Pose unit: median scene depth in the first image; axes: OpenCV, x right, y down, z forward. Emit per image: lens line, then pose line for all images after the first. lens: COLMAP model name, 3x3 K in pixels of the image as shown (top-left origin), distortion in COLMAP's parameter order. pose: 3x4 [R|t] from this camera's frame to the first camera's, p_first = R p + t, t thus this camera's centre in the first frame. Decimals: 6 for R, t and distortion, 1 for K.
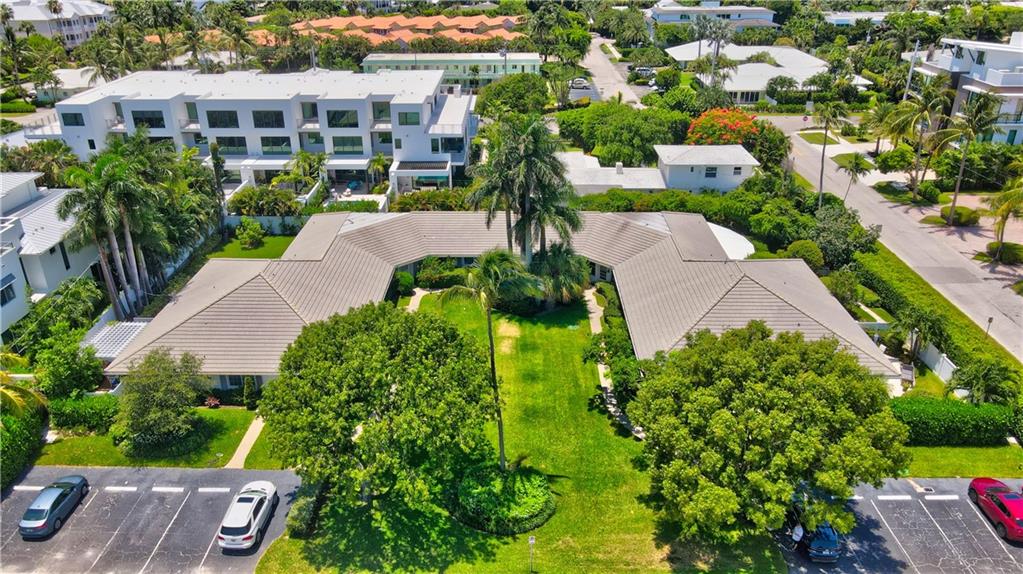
lens RADIAL K [[764.9, 0, 511.4], [0, 764.9, 285.9], [0, 0, 1]] dist [-0.014411, 0.024742]
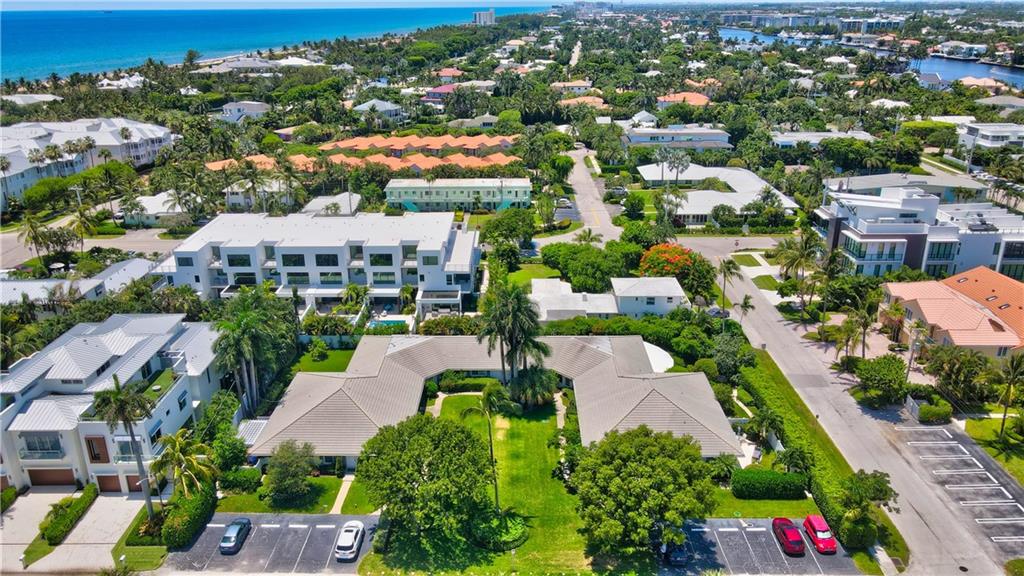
lens RADIAL K [[765.7, 0, 511.7], [0, 765.7, 290.3], [0, 0, 1]] dist [-0.014411, 0.024742]
pose [[0.999997, -0.002094, 0.000944, 0.012703], [0.002159, 0.997162, -0.075251, -0.081510], [-0.000783, 0.075252, 0.997164, -0.473042]]
